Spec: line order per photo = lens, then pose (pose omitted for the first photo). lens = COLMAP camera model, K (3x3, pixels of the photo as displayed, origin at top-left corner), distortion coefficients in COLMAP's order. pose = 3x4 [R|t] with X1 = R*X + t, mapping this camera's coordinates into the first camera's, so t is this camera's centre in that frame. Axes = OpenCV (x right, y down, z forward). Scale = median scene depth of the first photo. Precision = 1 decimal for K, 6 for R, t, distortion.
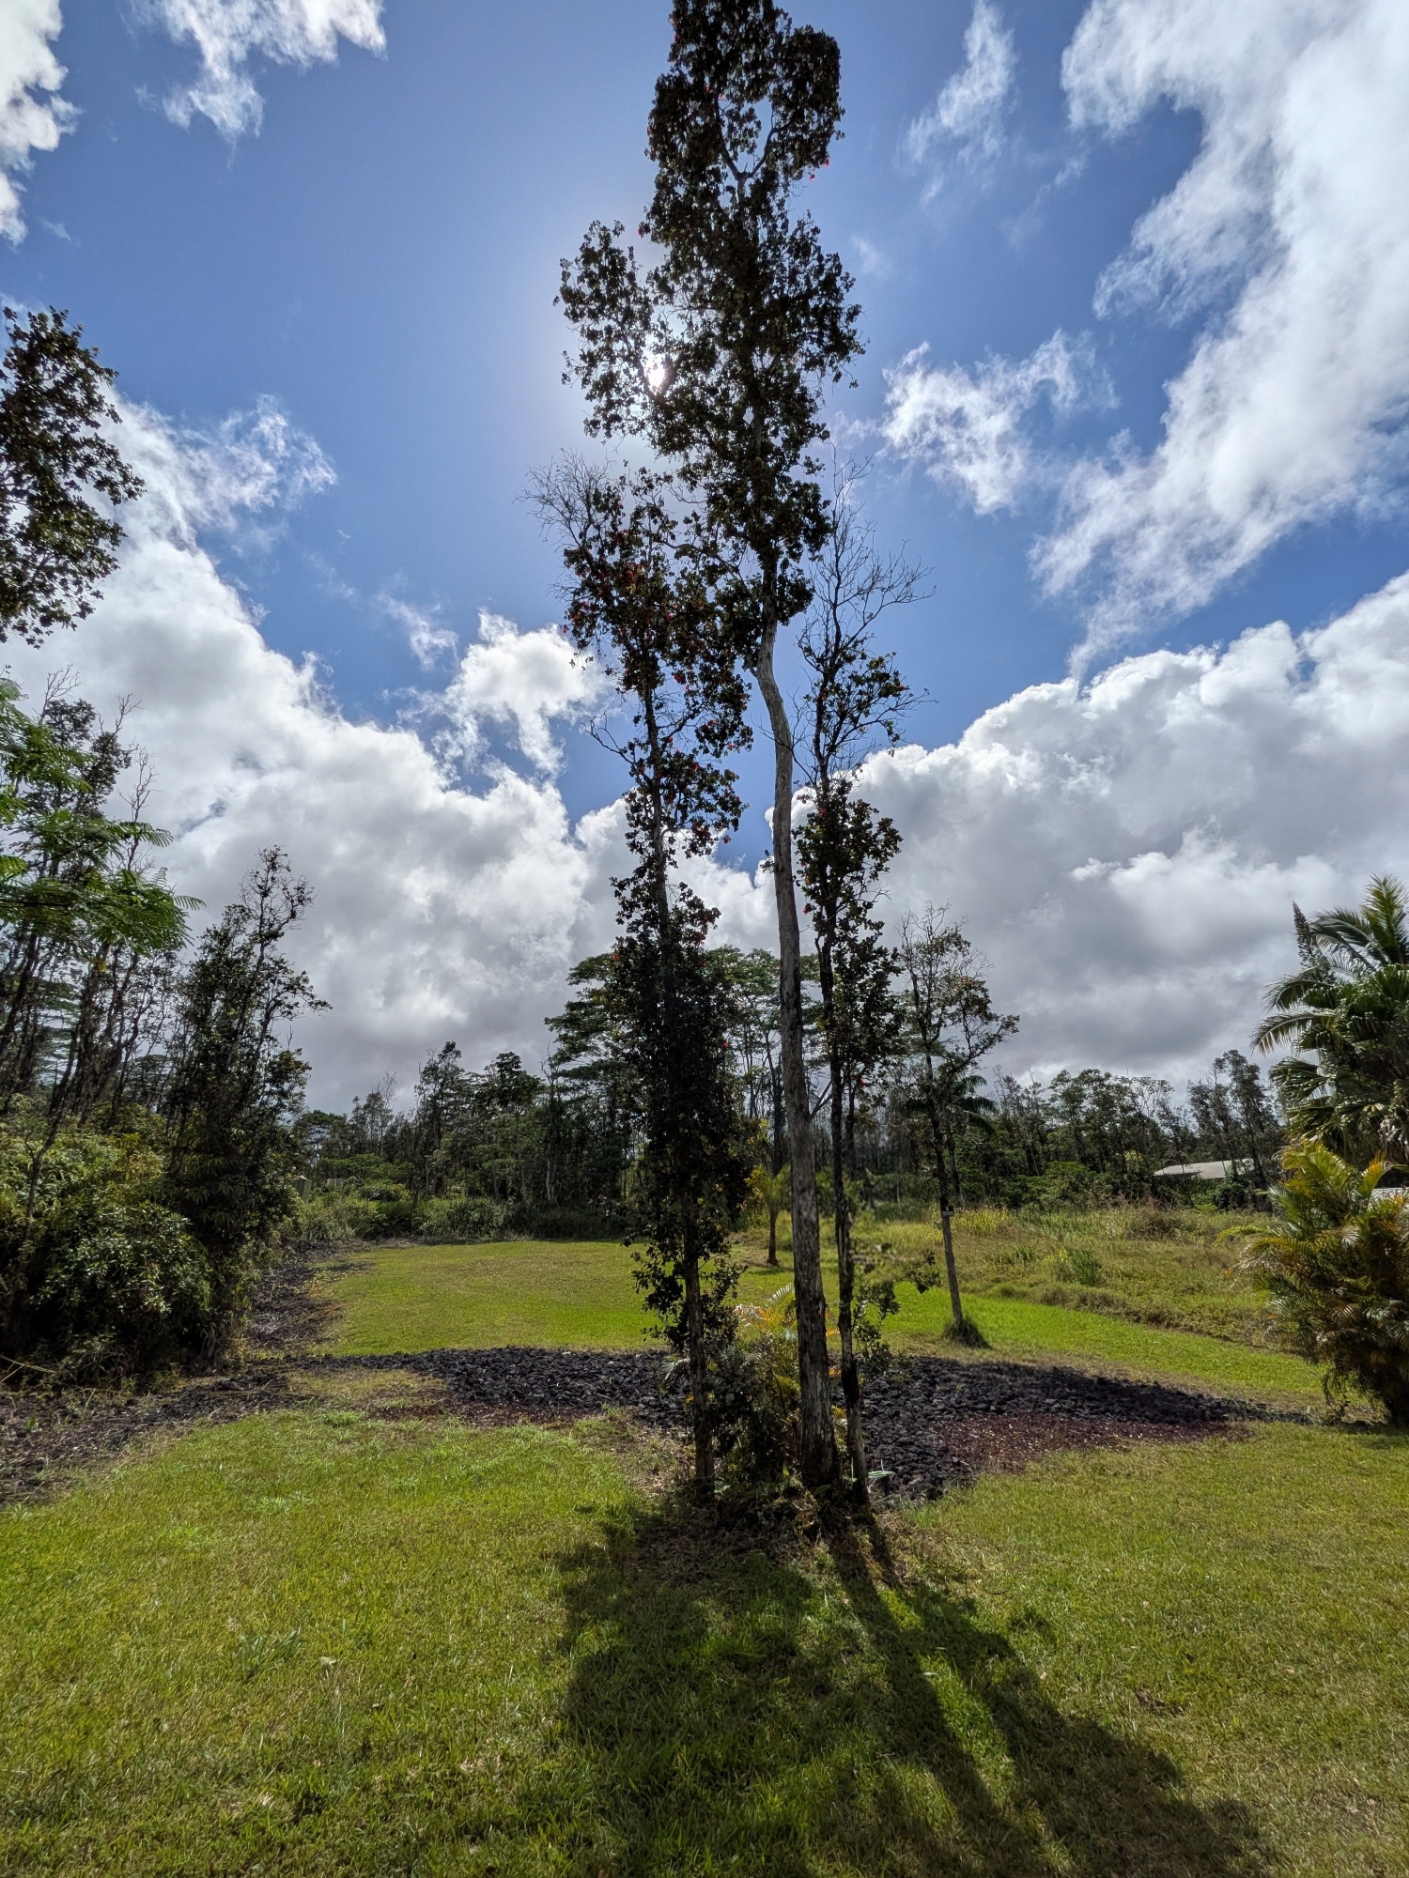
lens RADIAL K [[760.8, 0, 691.5], [0, 760.8, 928.8], [0, 0, 1]] dist [0.008459, 0.000807]
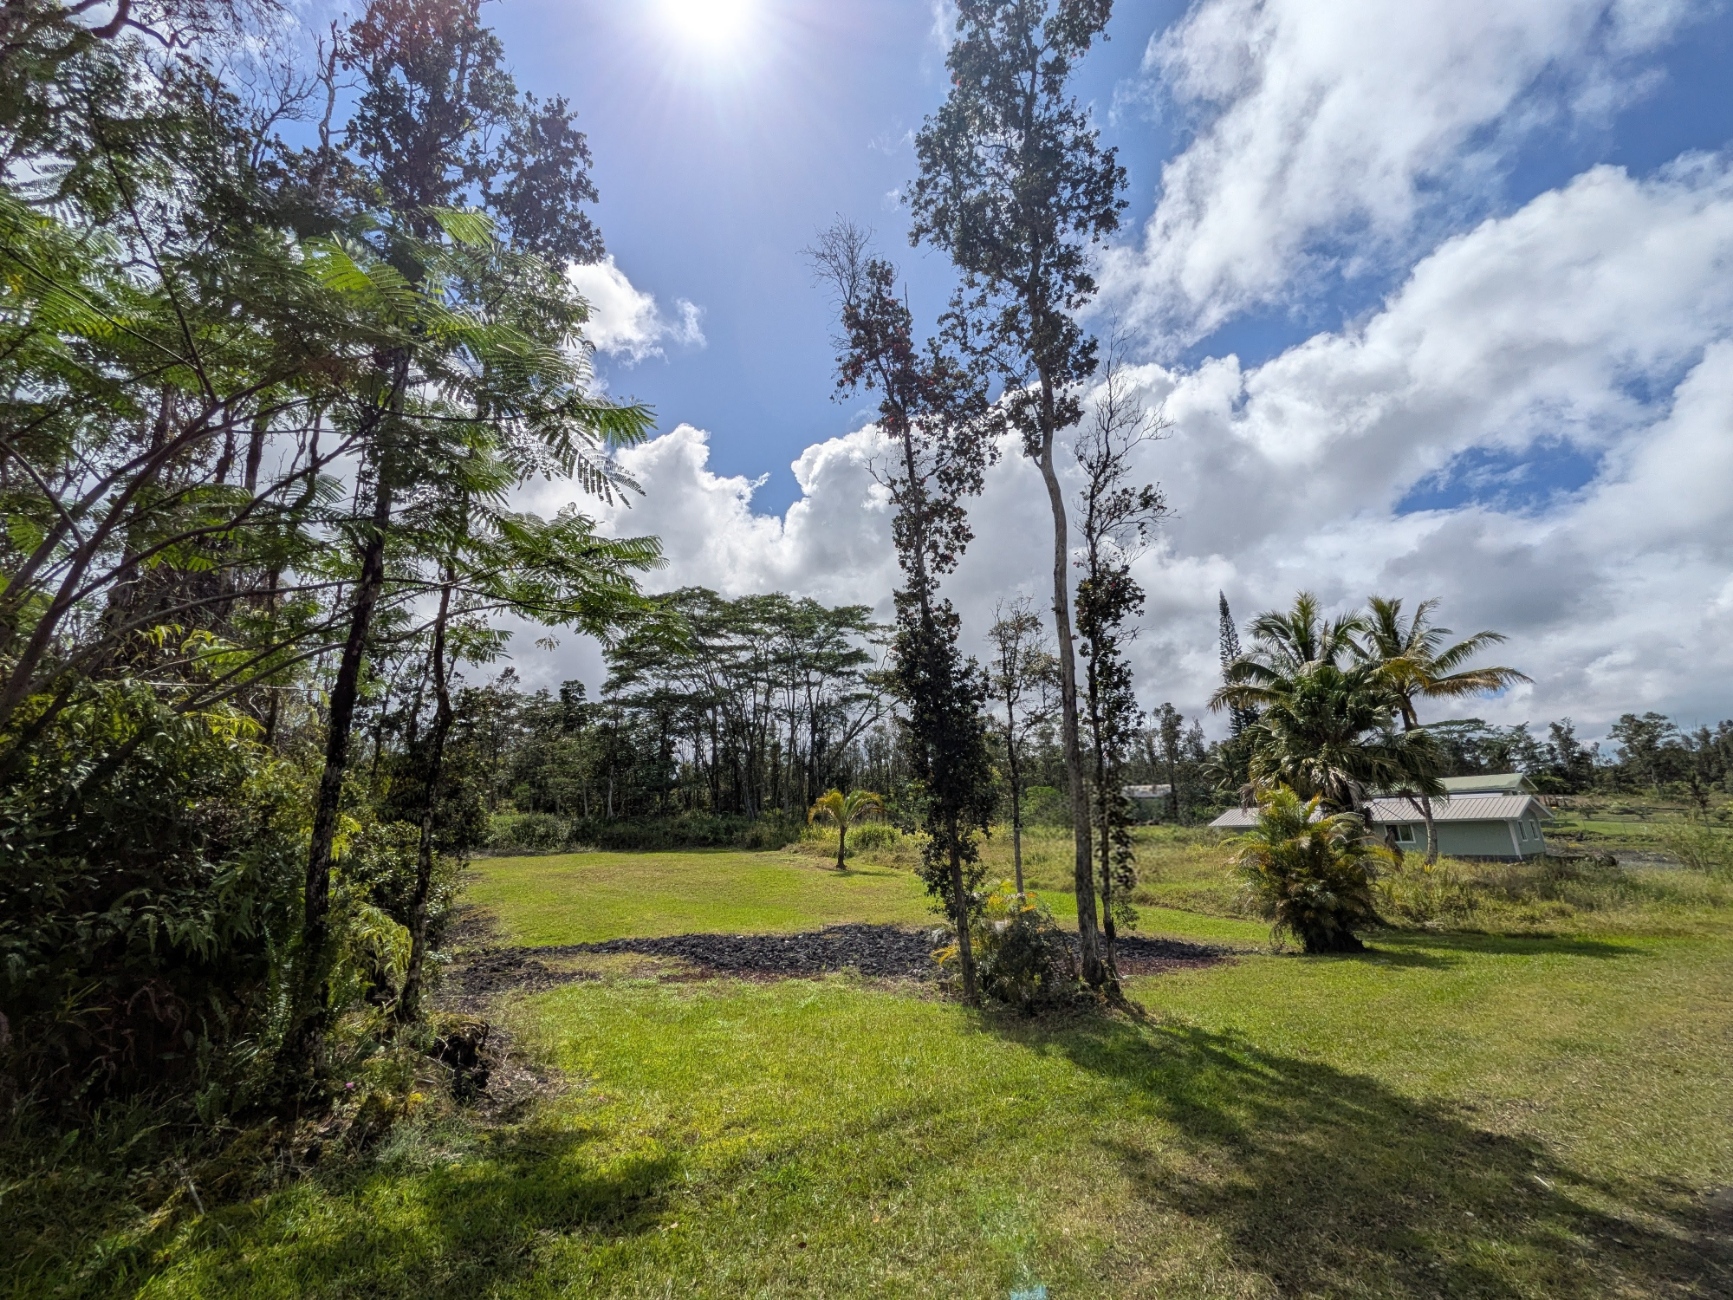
lens RADIAL K [[702.0, 0, 876.8], [0, 702.0, 644.3], [0, 0, 1]] dist [0.008459, 0.000807]
pose [[0.970688, 0.057730, 0.233307, -0.143076], [-0.081643, 0.992203, 0.094167, -0.029496], [-0.226052, -0.110455, 0.967833, -0.068719]]
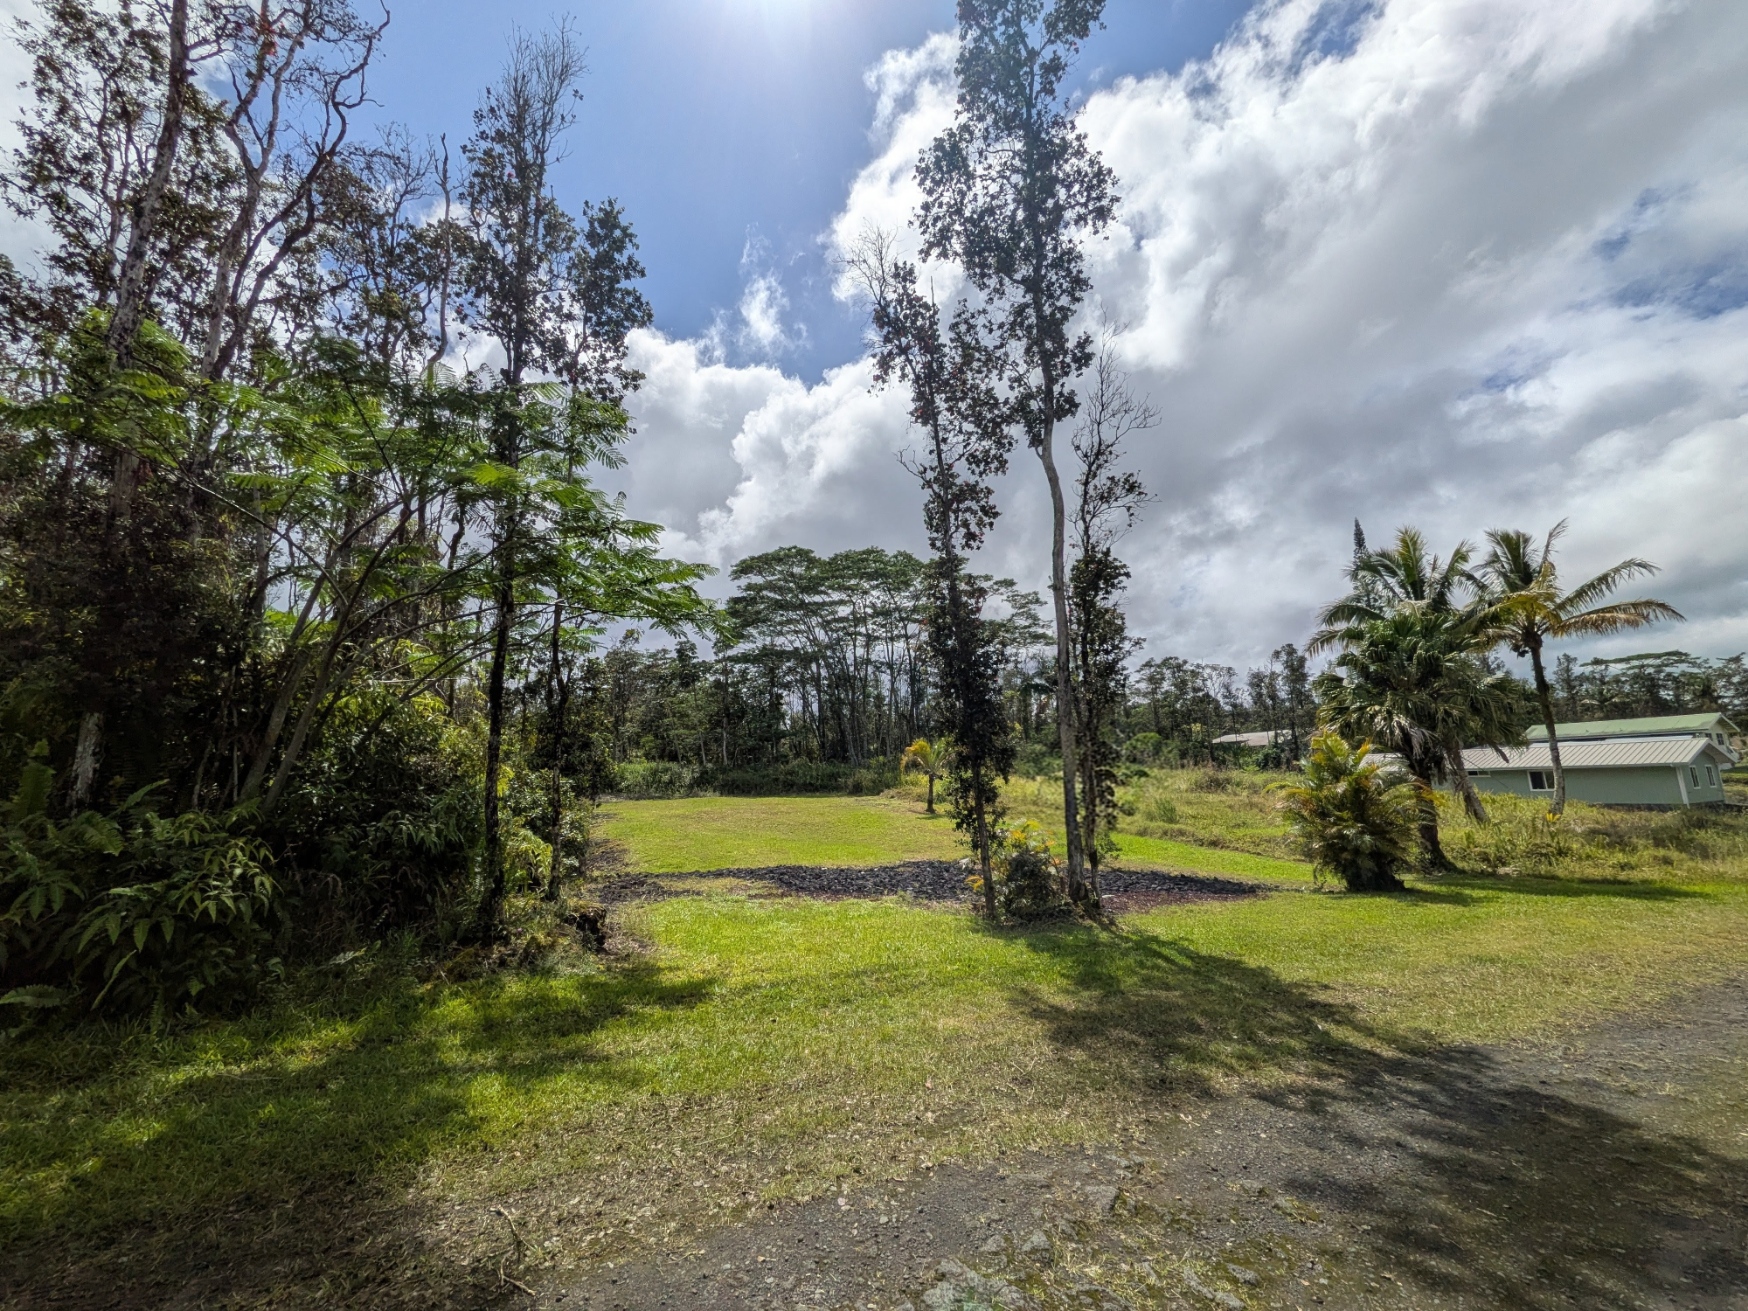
lens RADIAL K [[708.1, 0, 872.2], [0, 708.1, 656.3], [0, 0, 1]] dist [0.008459, 0.000807]
pose [[0.996619, 0.009647, 0.081590, -0.109484], [-0.025118, 0.981309, 0.190791, -0.056981], [-0.078224, -0.192195, 0.978234, -0.142645]]
